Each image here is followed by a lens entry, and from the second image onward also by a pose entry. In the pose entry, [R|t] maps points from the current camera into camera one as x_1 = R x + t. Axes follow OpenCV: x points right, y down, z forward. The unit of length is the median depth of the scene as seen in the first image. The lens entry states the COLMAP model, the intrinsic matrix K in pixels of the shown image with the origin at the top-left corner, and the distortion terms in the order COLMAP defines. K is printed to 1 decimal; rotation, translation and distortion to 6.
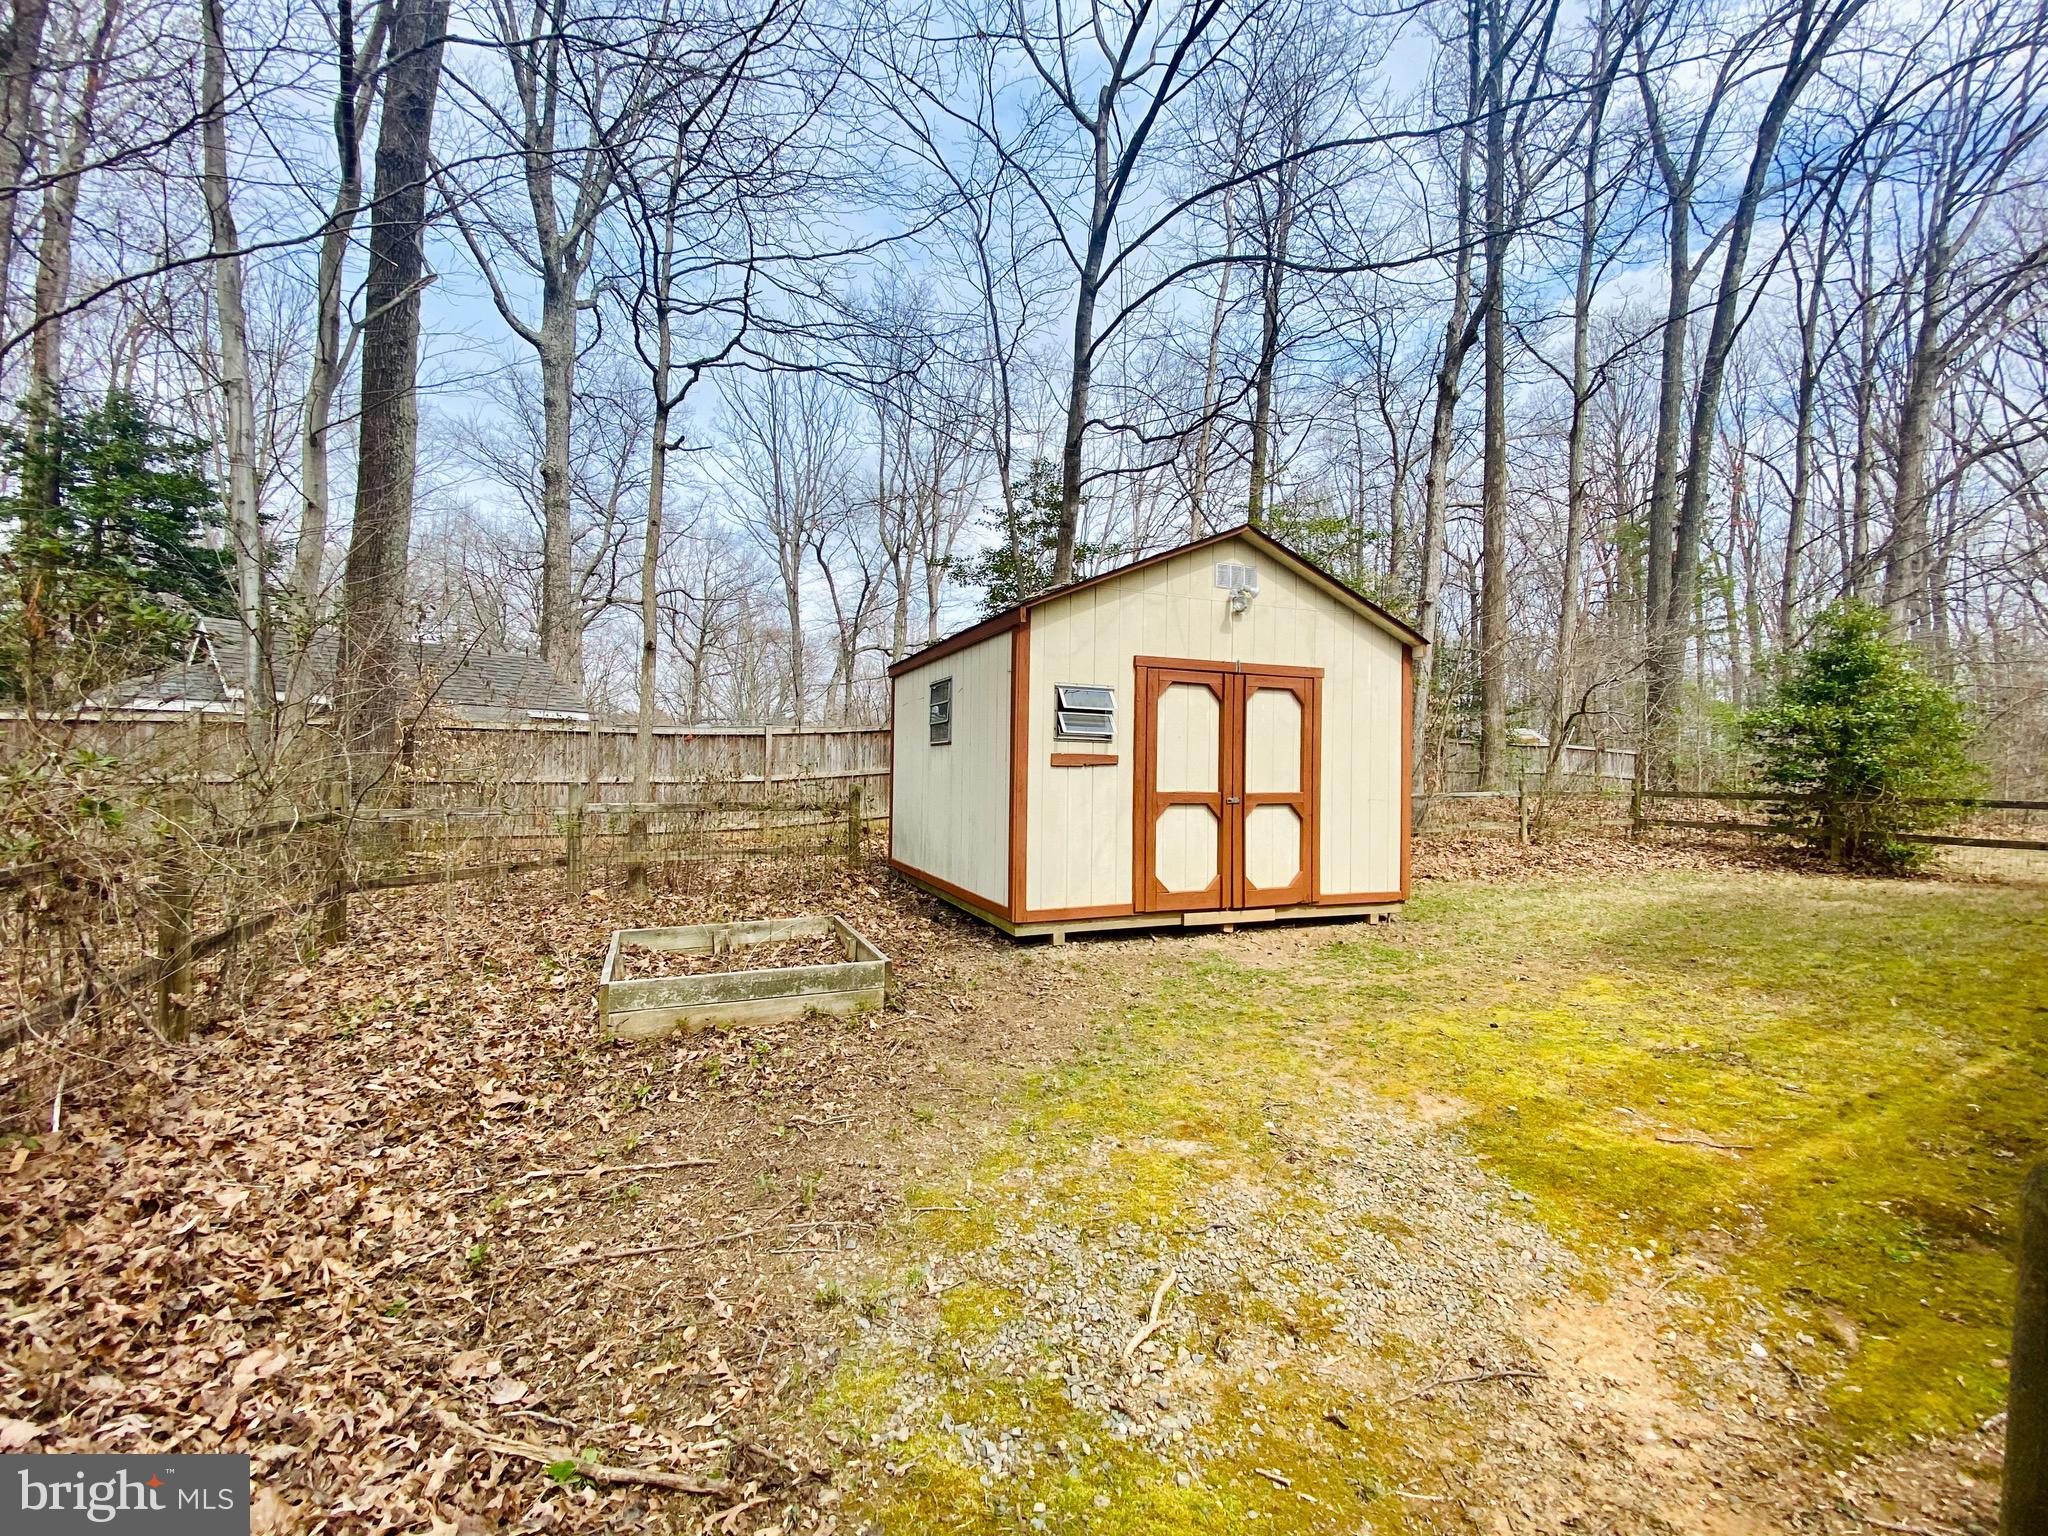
lens RADIAL K [[834.3, 0, 1024.0], [0, 834.3, 768.0], [0, 0, 1]] dist [0.025260, -0.023977]
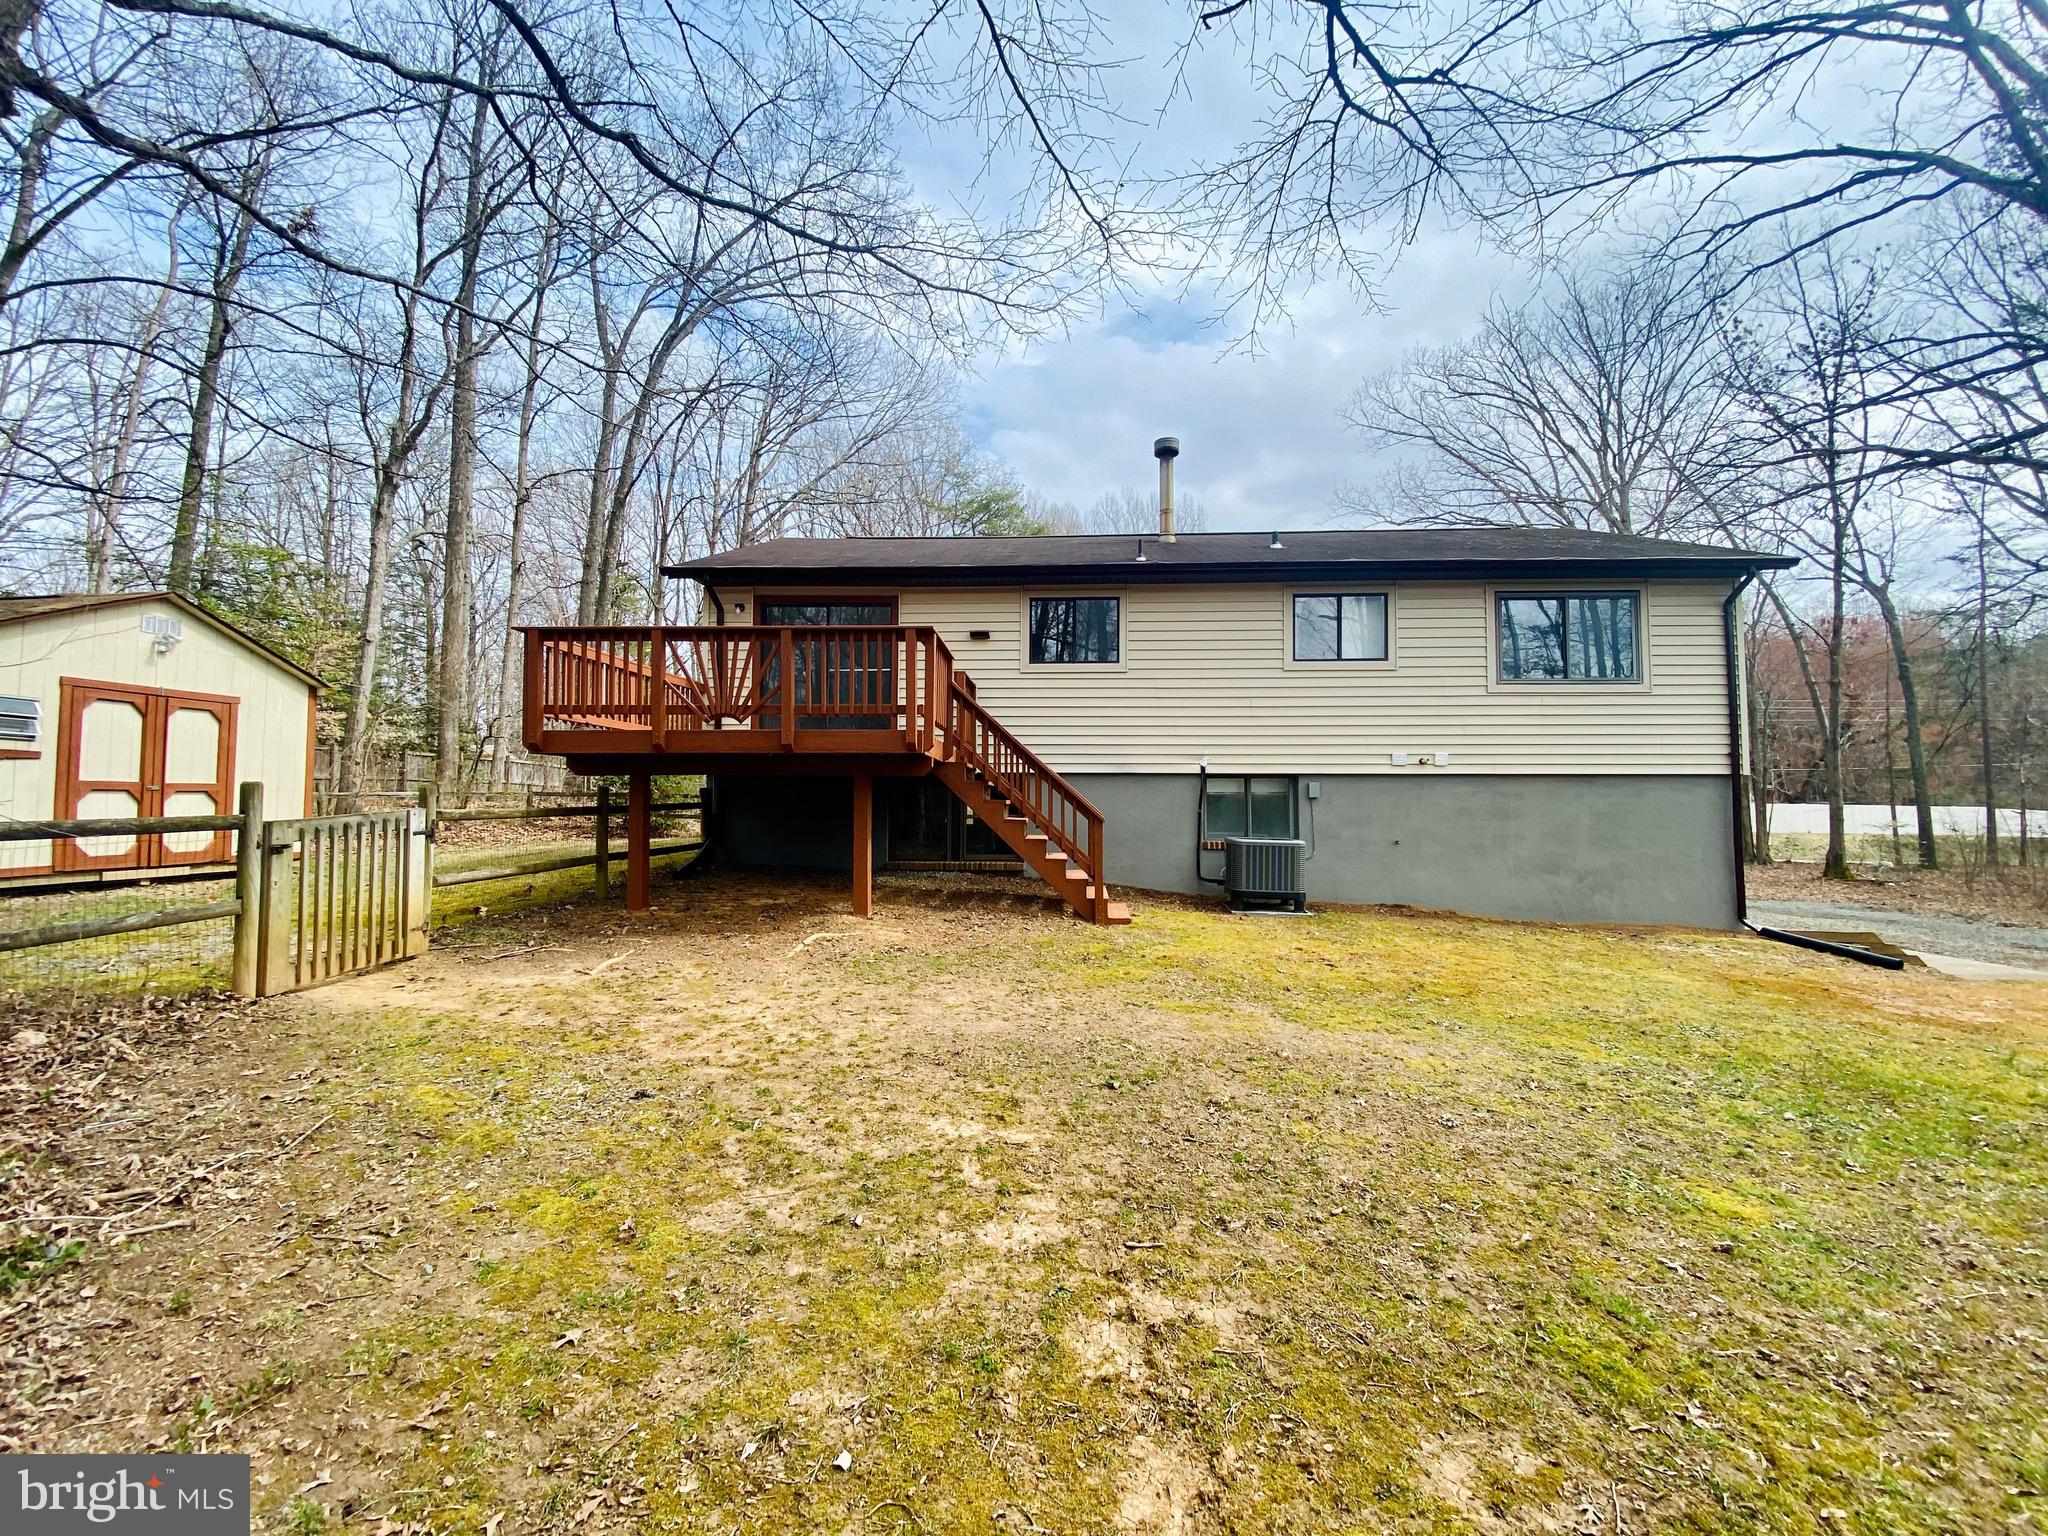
lens RADIAL K [[834.3, 0, 1024.0], [0, 834.3, 768.0], [0, 0, 1]] dist [0.025260, -0.023977]
pose [[0.490489, 0.027908, 0.871000, -0.238161], [-0.007922, 0.999589, -0.027567, 0.032109], [-0.871411, 0.006622, 0.490509, -0.906744]]
